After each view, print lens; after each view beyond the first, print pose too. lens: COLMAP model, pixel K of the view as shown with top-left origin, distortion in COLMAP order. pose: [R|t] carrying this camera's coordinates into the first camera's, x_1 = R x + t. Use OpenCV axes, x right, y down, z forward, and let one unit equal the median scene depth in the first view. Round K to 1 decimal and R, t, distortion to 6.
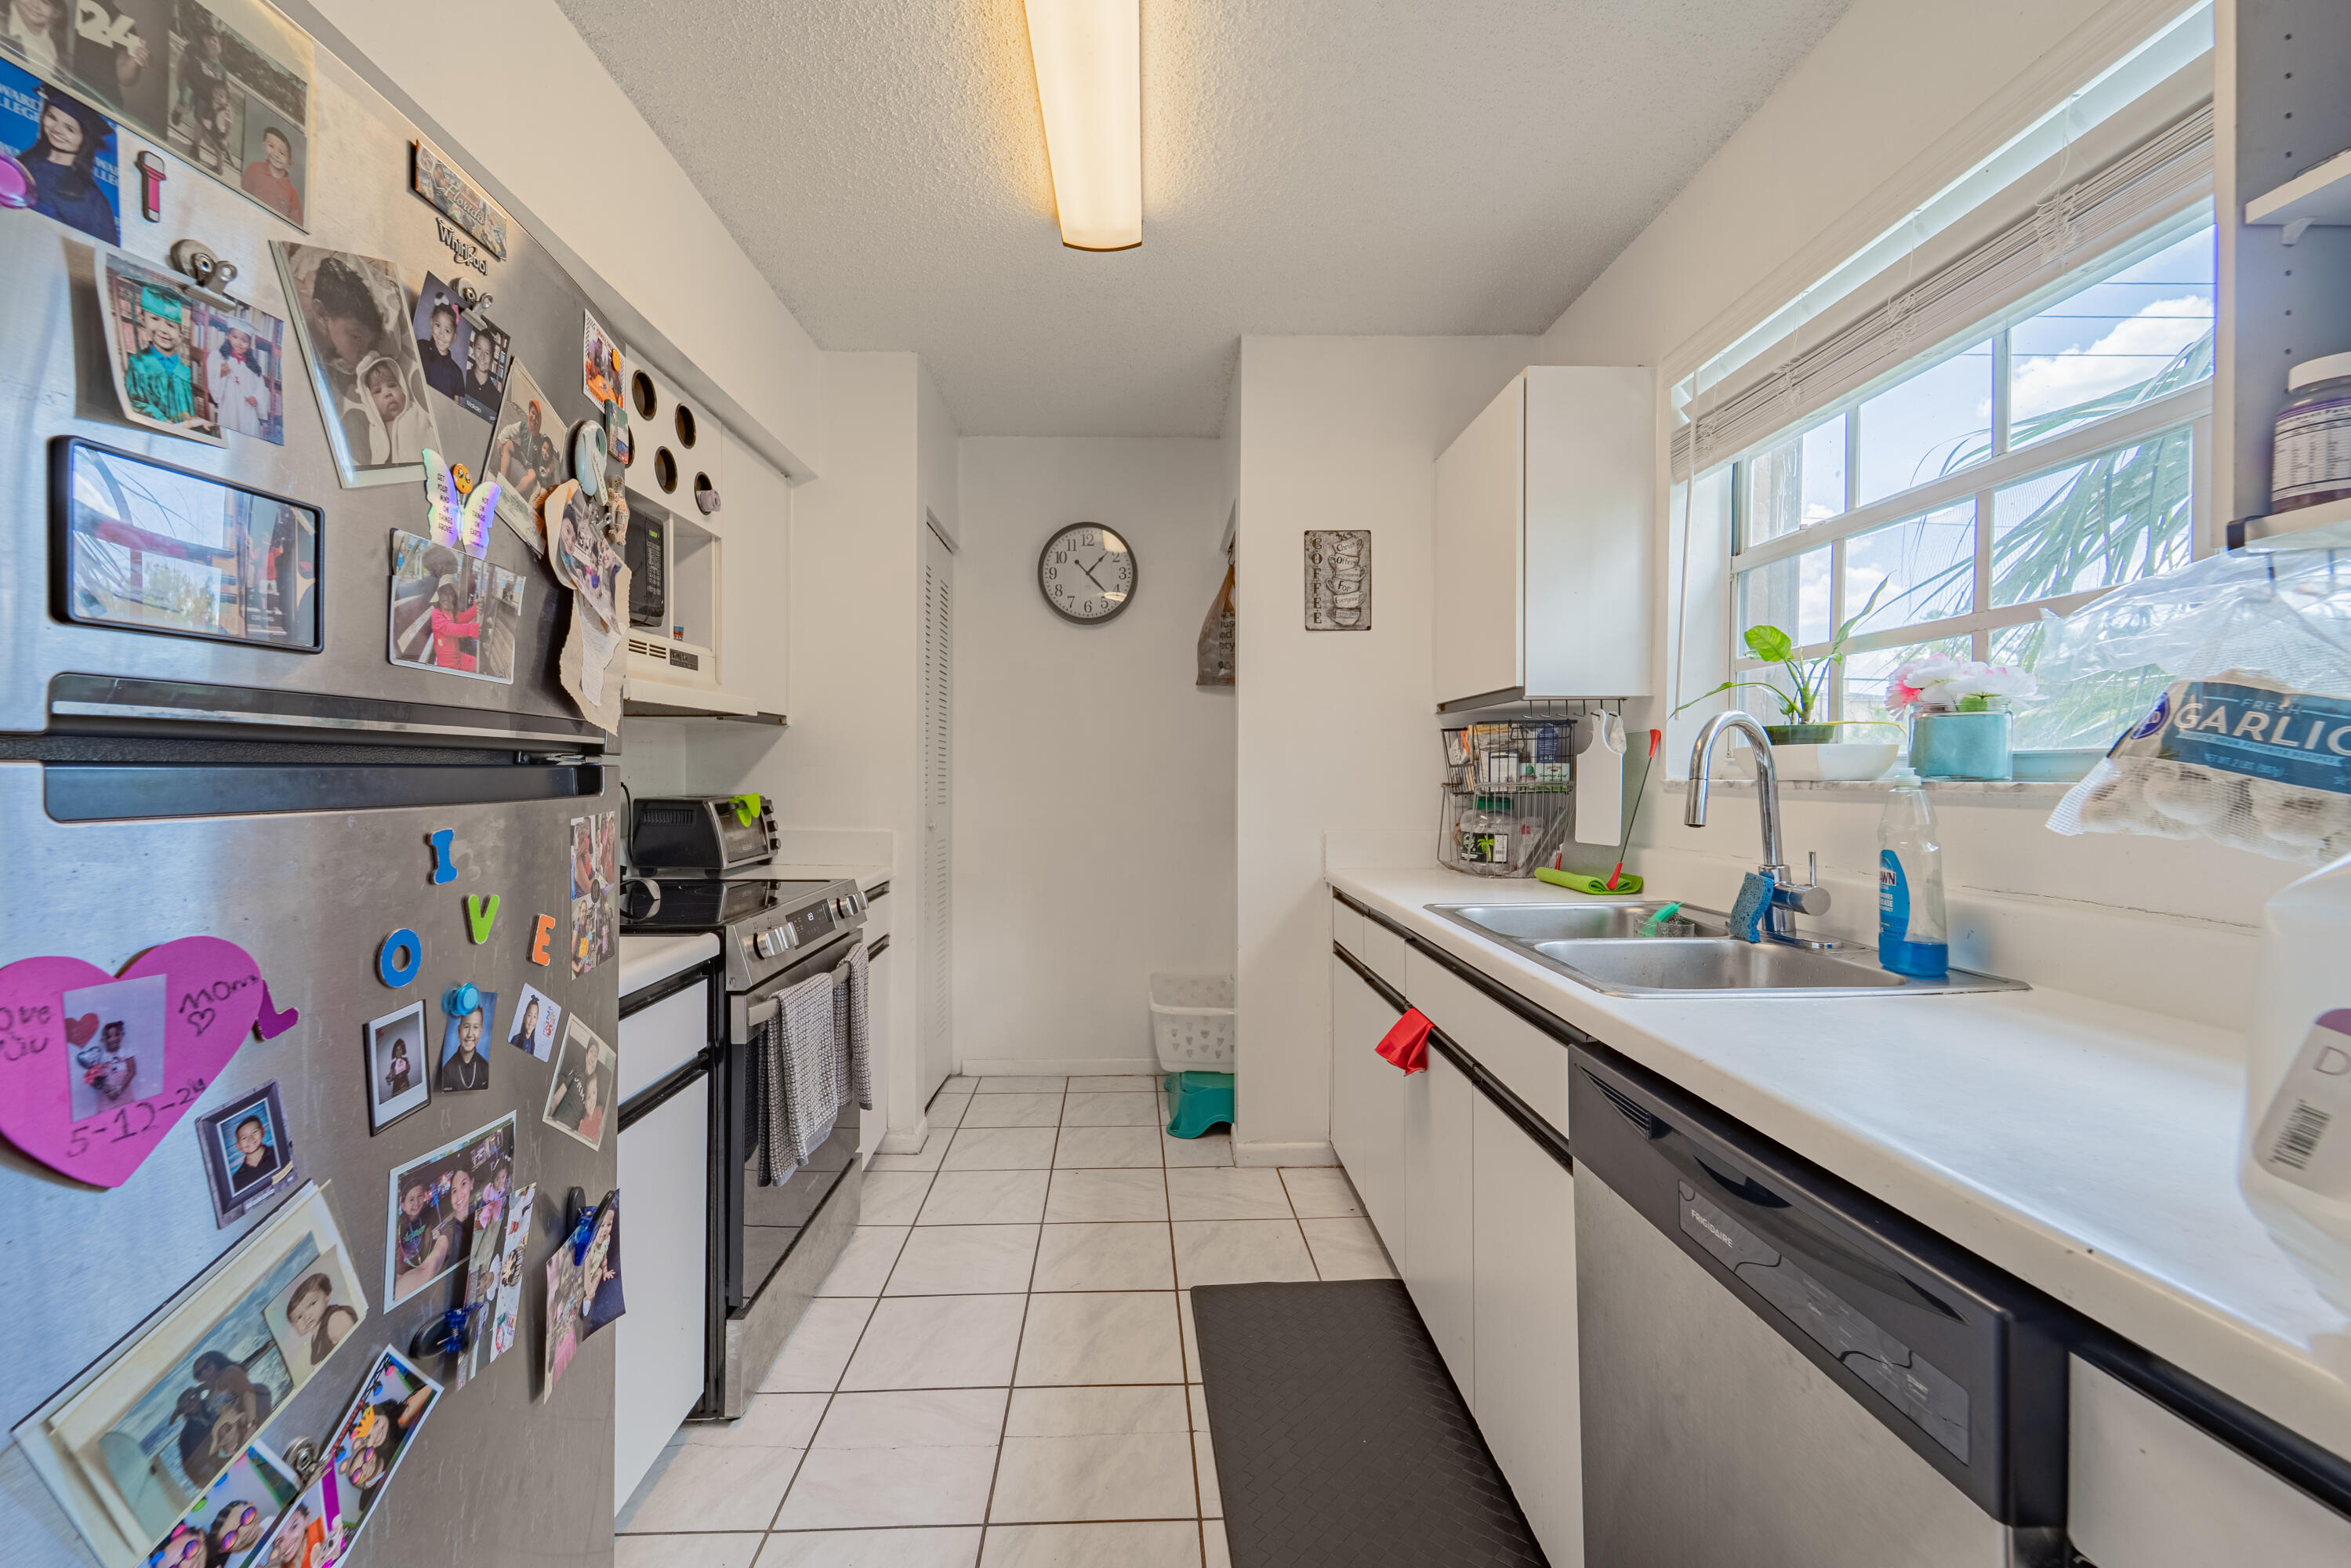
lens RADIAL K [[963.1, 0, 1175.5], [0, 963.1, 784.0], [0, 0, 1]] dist [-0.000129, 0.000000]
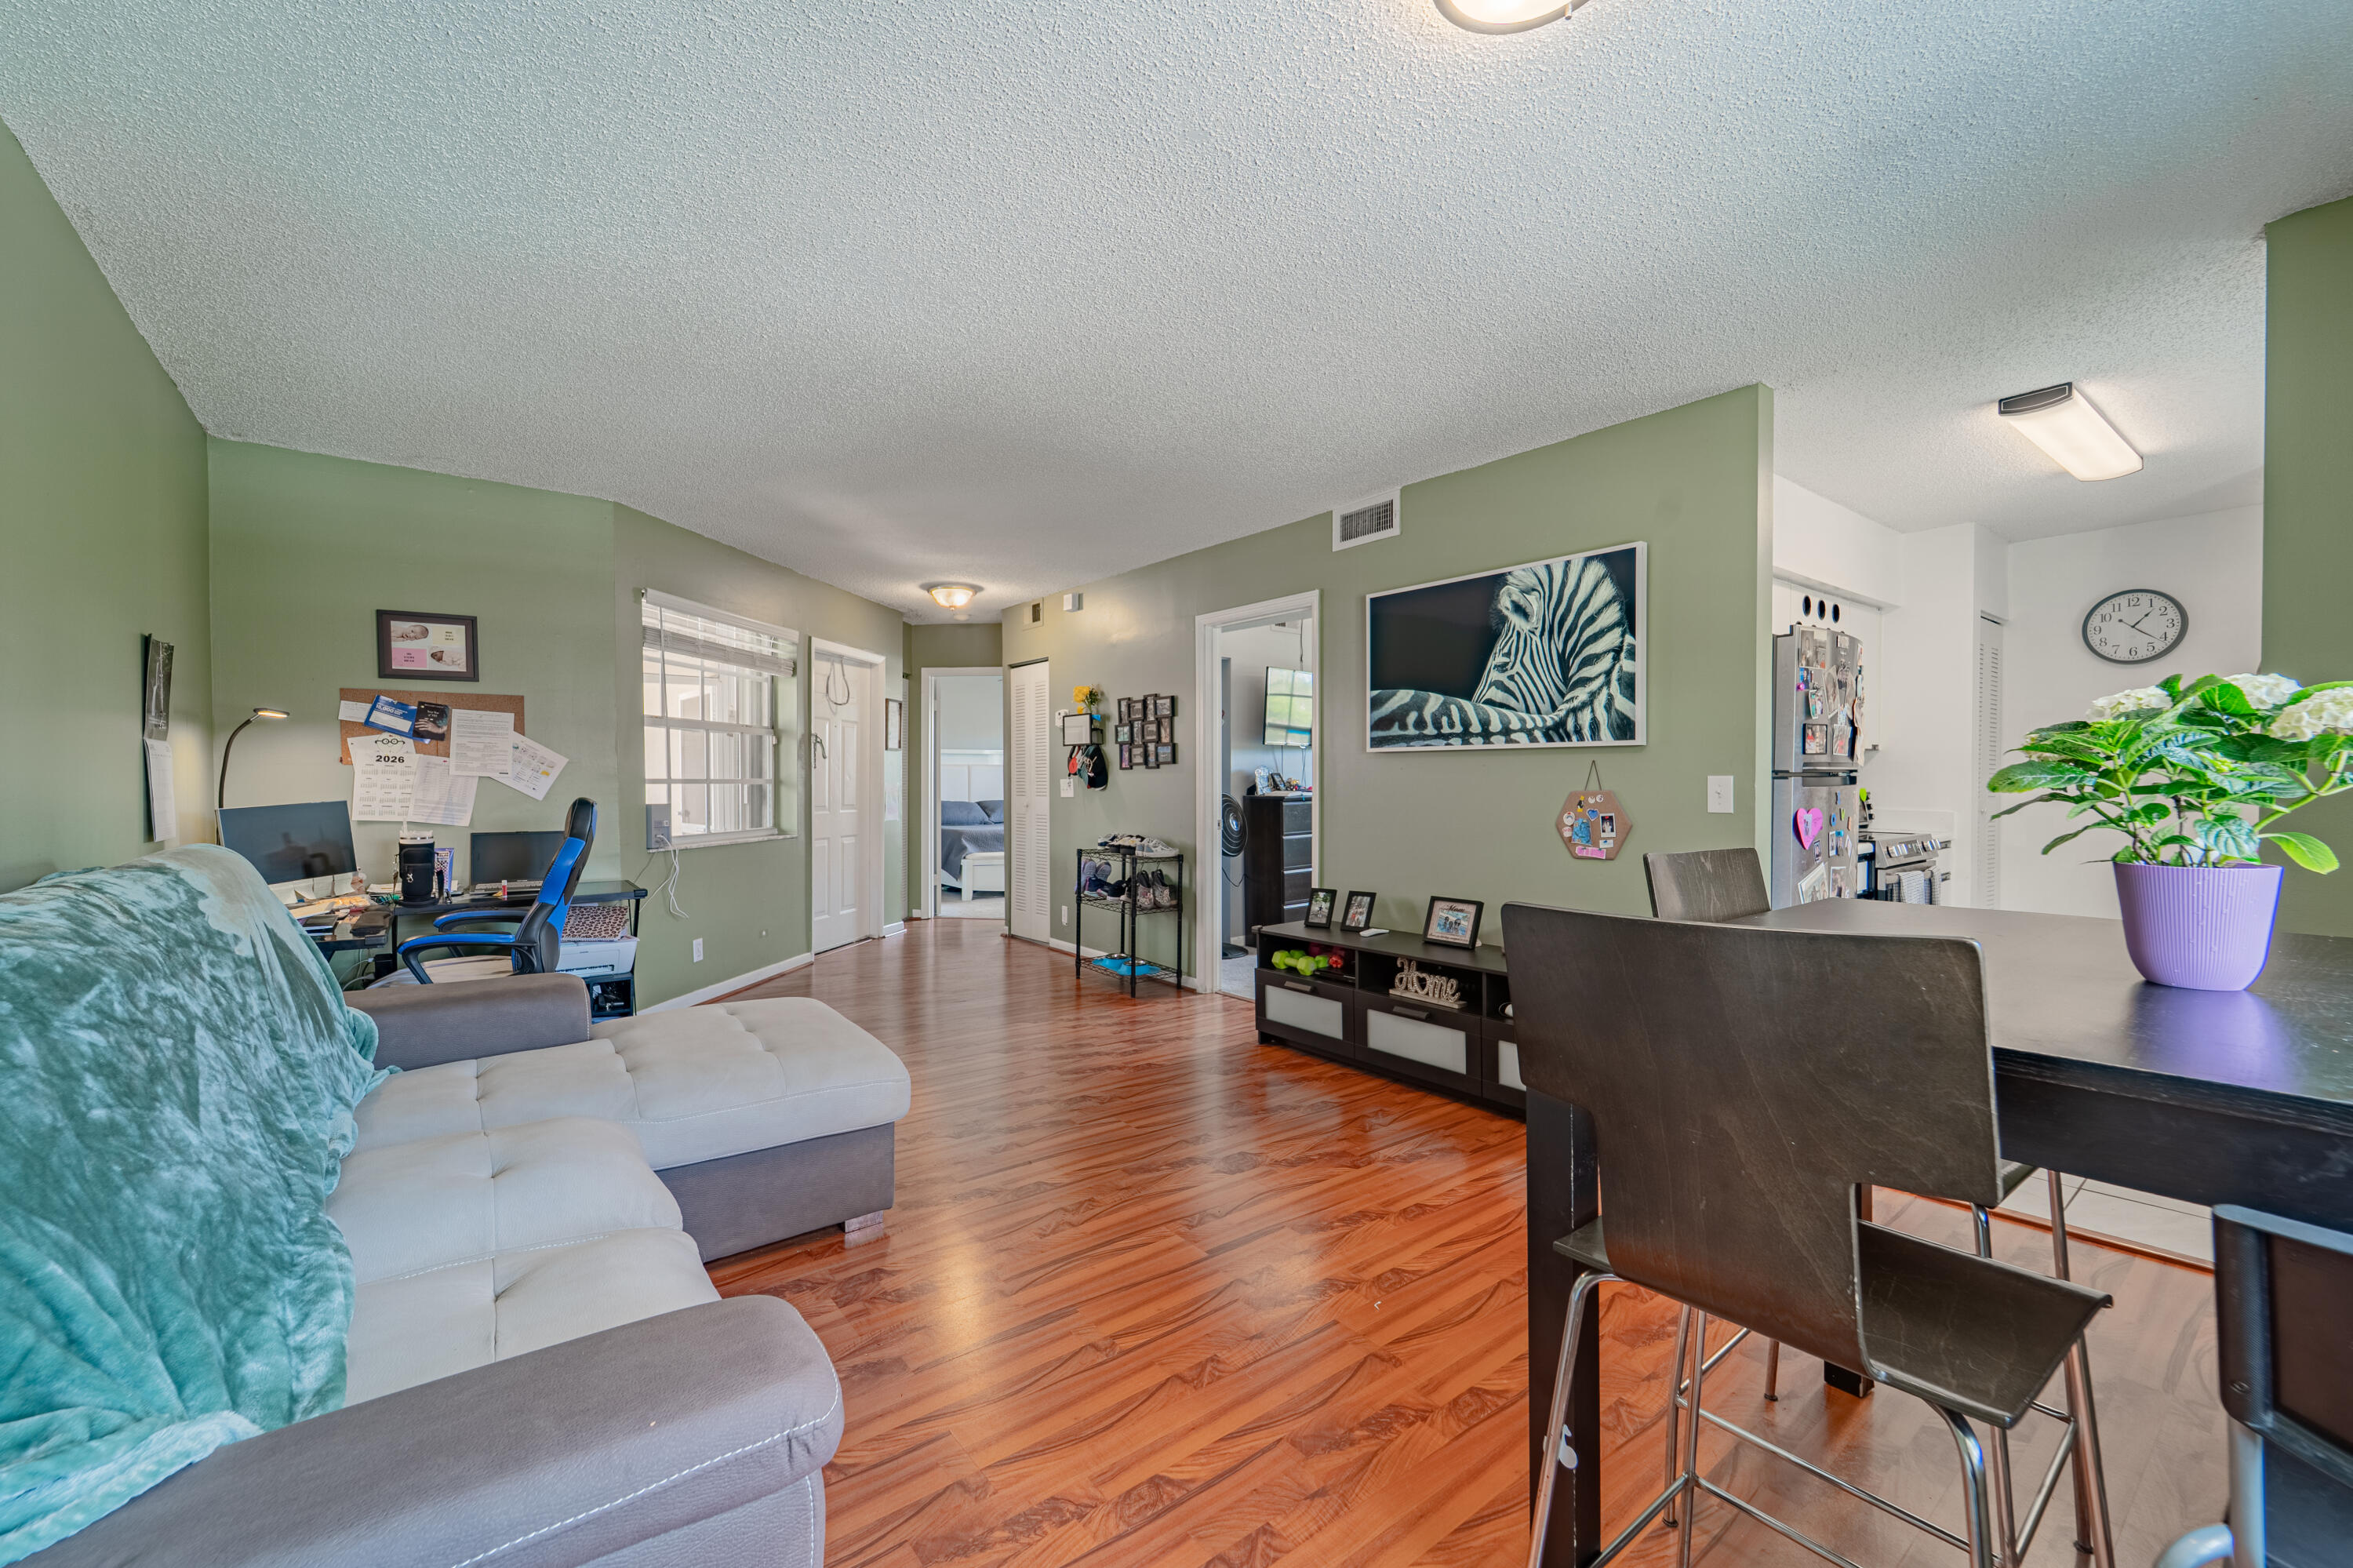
lens RADIAL K [[951.5, 0, 1176.5], [0, 951.5, 784.0], [0, 0, 1]] dist [0.000792, 0.000124]
pose [[0.582168, 0.004976, -0.813053, 0.265689], [-0.006330, 0.999979, 0.001587, 0.007256], [0.813044, 0.004223, 0.582187, -1.064222]]
